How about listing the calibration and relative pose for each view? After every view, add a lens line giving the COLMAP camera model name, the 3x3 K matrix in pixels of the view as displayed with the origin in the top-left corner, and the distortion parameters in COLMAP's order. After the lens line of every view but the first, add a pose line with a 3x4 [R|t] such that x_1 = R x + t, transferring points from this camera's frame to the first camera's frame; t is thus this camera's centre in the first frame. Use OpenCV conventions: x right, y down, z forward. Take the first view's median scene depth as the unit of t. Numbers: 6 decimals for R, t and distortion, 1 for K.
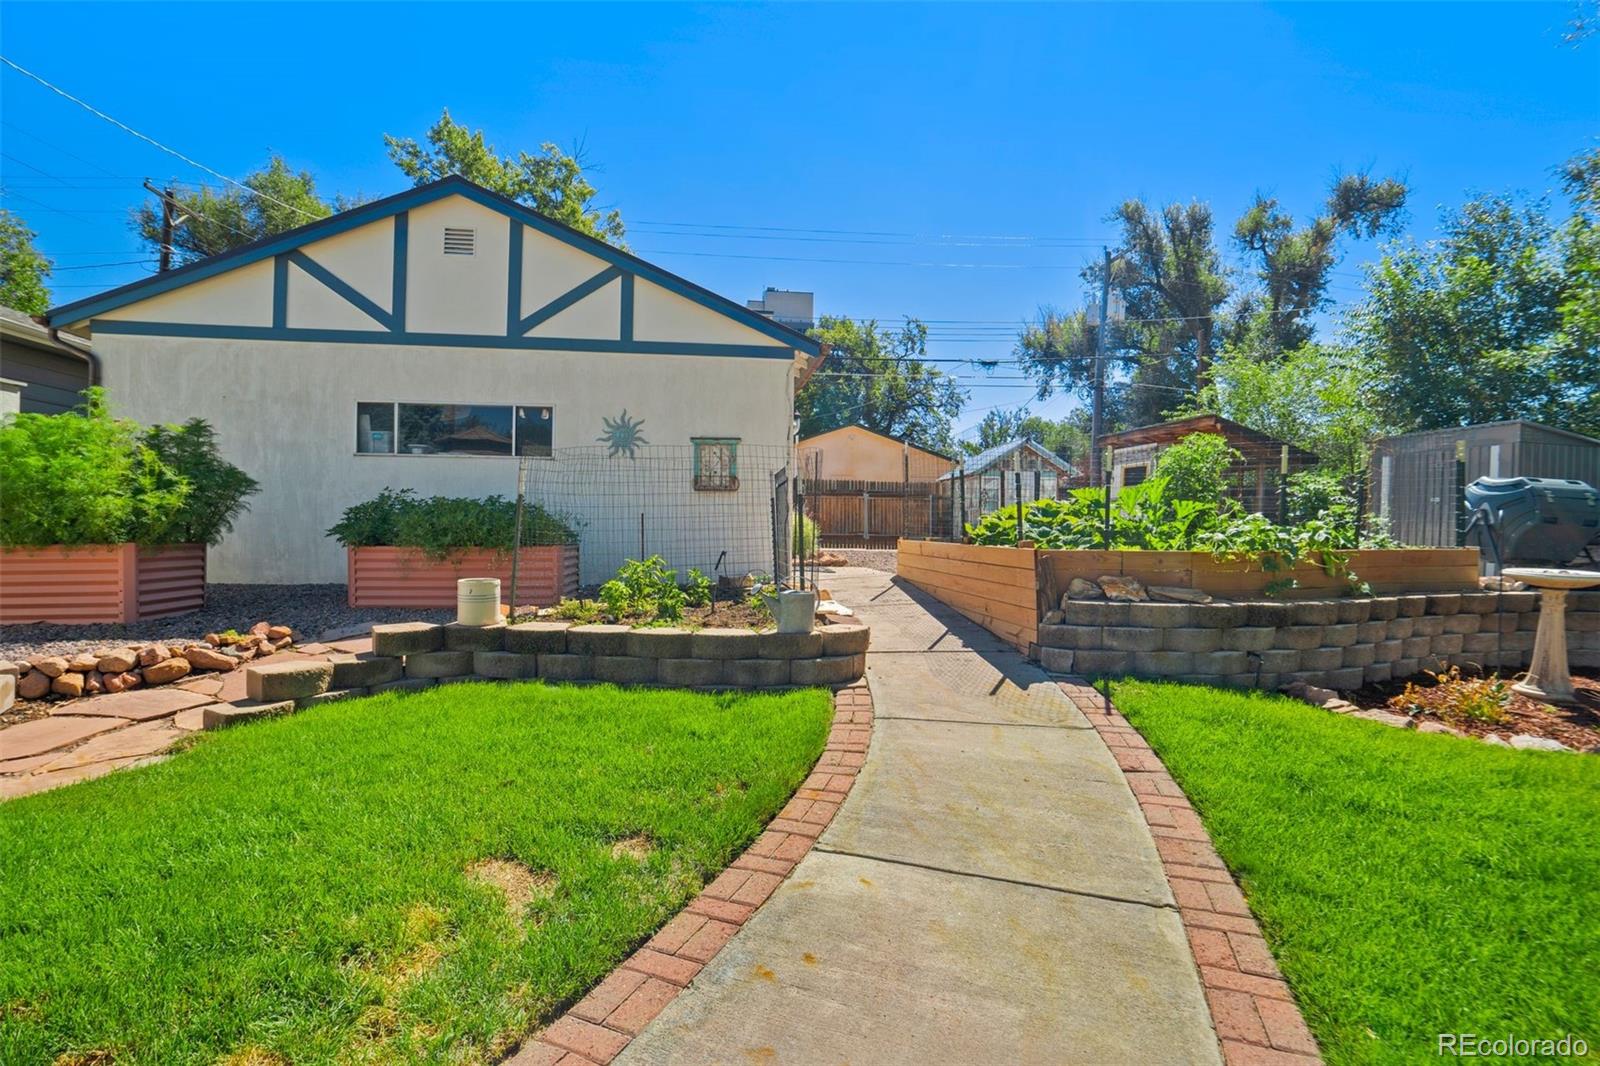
lens RADIAL K [[776.5, 0, 800.0], [0, 776.5, 533.0], [0, 0, 1]] dist [-0.017259, -0.000057]
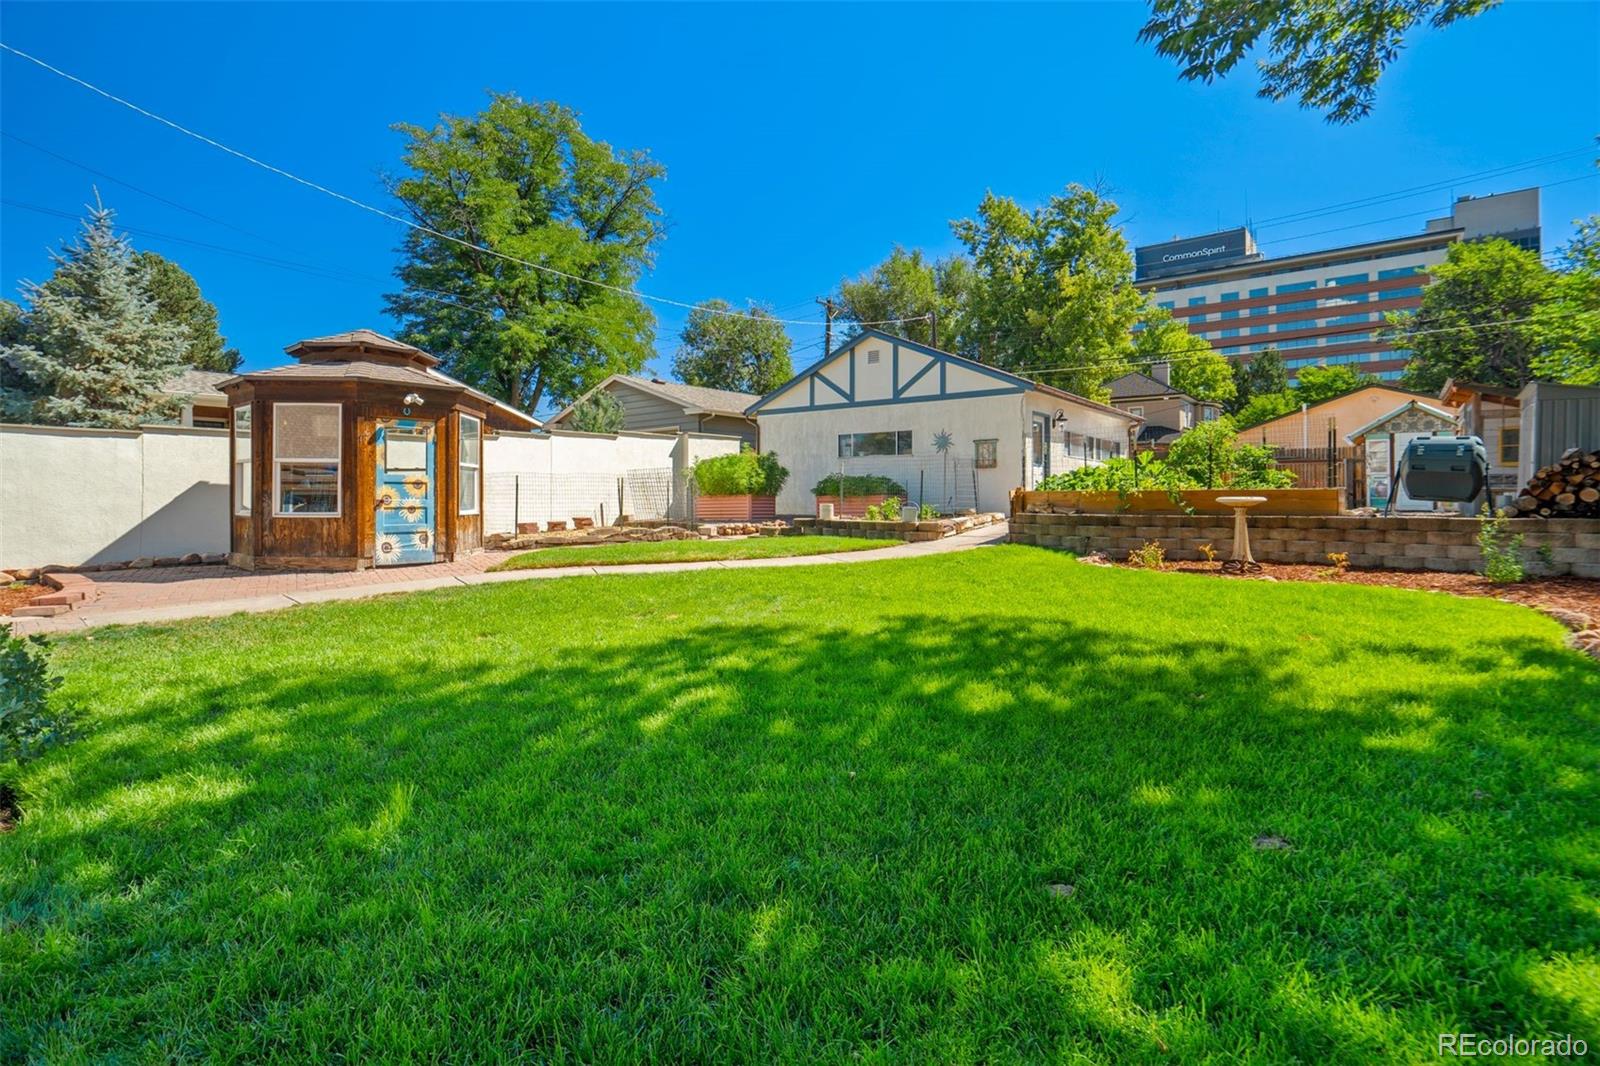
lens RADIAL K [[748.5, 0, 800.0], [0, 748.5, 533.0], [0, 0, 1]] dist [-0.018395, 0.000965]
pose [[0.702721, 0.023807, -0.711067, 0.912812], [0.000777, 0.999414, 0.034229, 0.043363], [0.711465, -0.024606, 0.702291, -0.630325]]
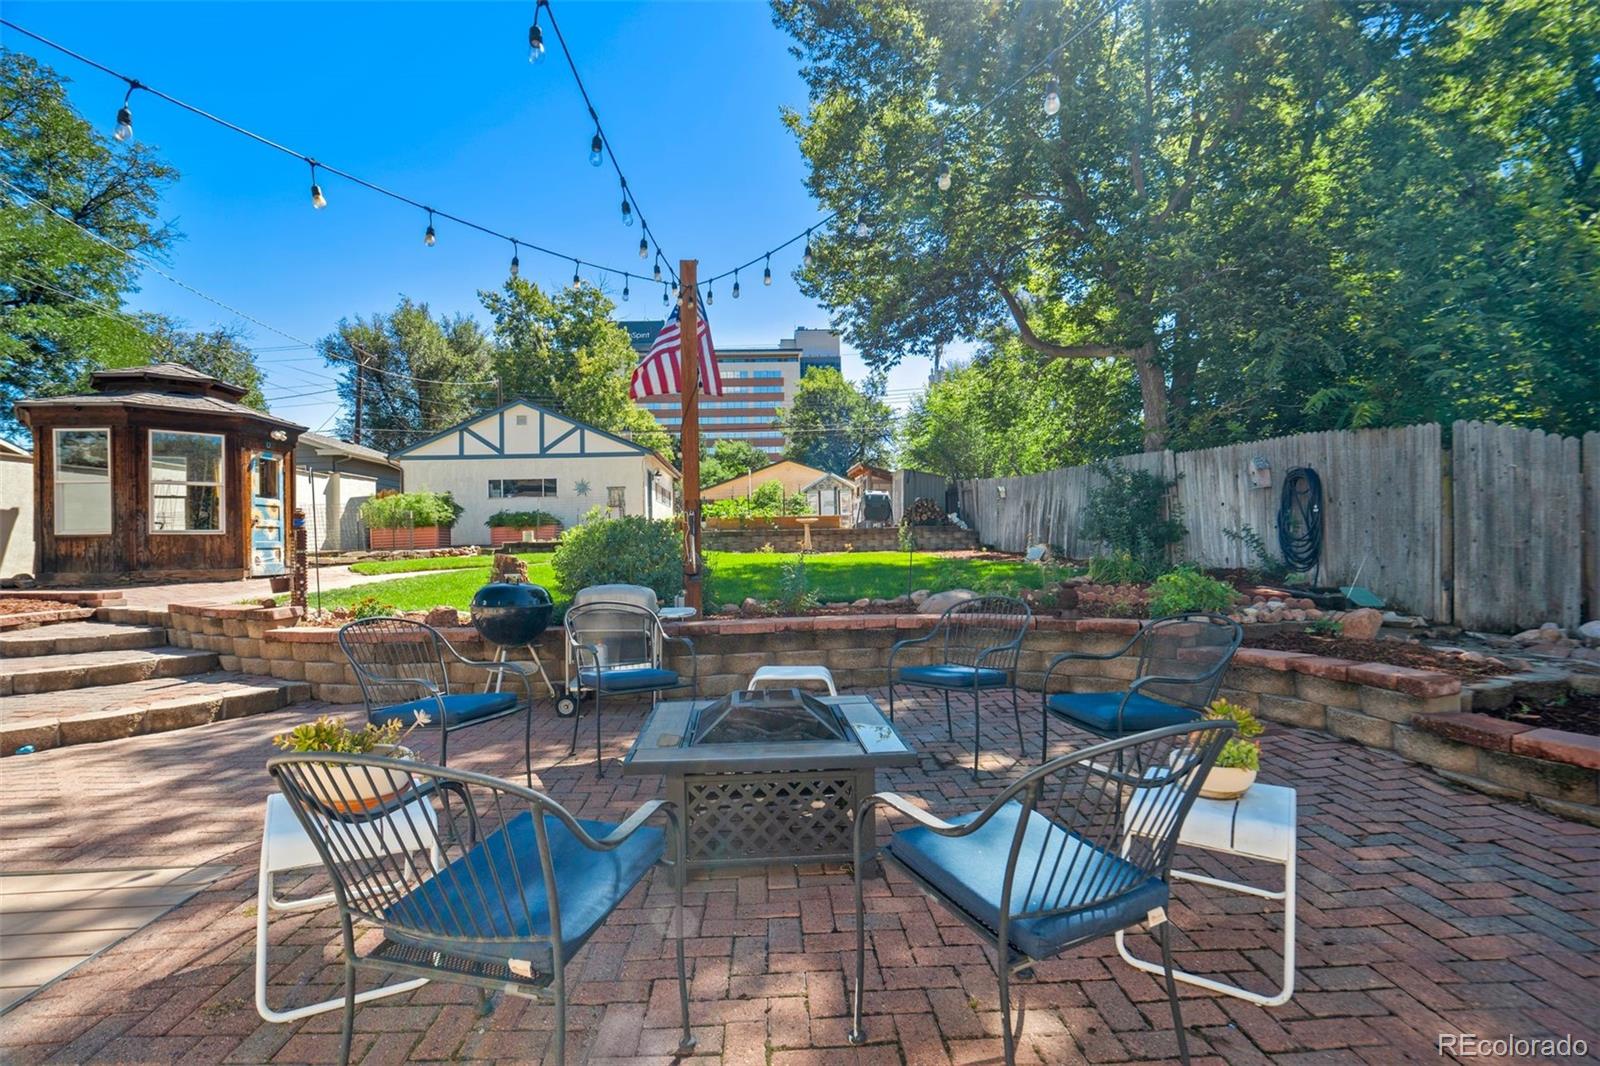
lens RADIAL K [[717.8, 0, 787.2], [0, 717.8, 562.7], [0, 0, 1]] dist [0.000011, 0.000232]
pose [[0.995963, -0.027736, -0.085372, 0.717447], [0.029557, 0.999360, 0.020140, 0.110995], [0.084759, -0.022582, 0.996146, -1.502598]]
